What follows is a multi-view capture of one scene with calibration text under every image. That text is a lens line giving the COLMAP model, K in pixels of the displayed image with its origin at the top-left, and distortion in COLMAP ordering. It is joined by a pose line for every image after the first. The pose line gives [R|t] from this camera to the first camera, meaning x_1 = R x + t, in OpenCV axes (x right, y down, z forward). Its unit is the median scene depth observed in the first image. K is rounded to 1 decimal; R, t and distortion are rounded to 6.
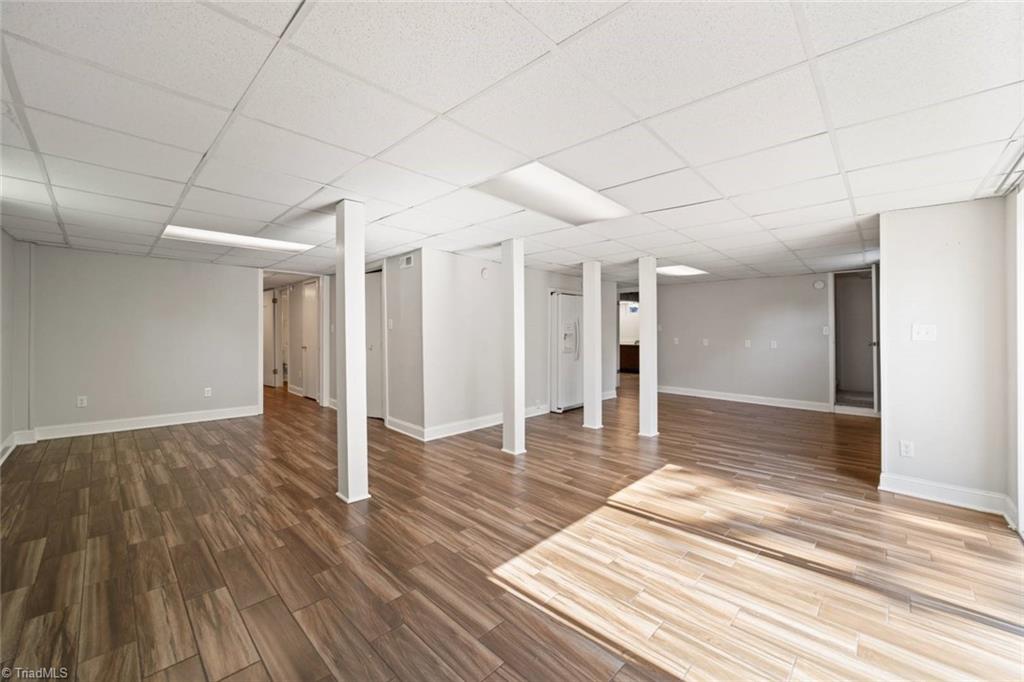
lens RADIAL K [[394.9, 0, 518.0], [0, 394.9, 341.8], [0, 0, 1]] dist [-0.010543, 0.000378]
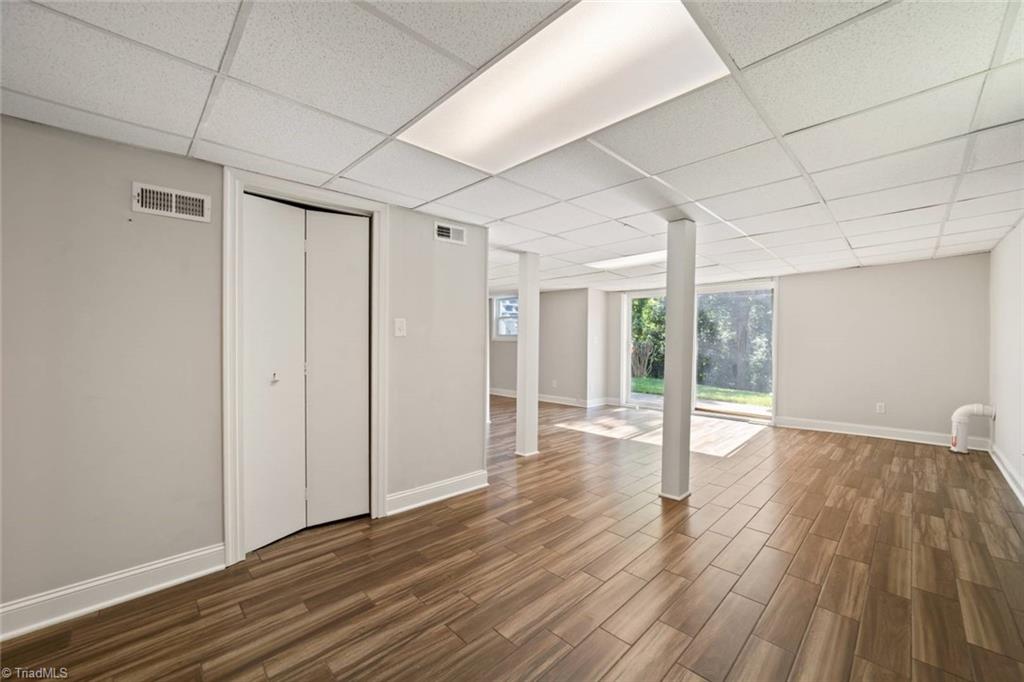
lens RADIAL K [[394.9, 0, 518.0], [0, 394.9, 341.8], [0, 0, 1]] dist [-0.010543, 0.000378]
pose [[0.034001, -0.003870, 0.999414, -1.916834], [0.012116, 0.999921, 0.003460, -0.046313], [-0.999348, 0.011992, 0.034045, 1.759970]]
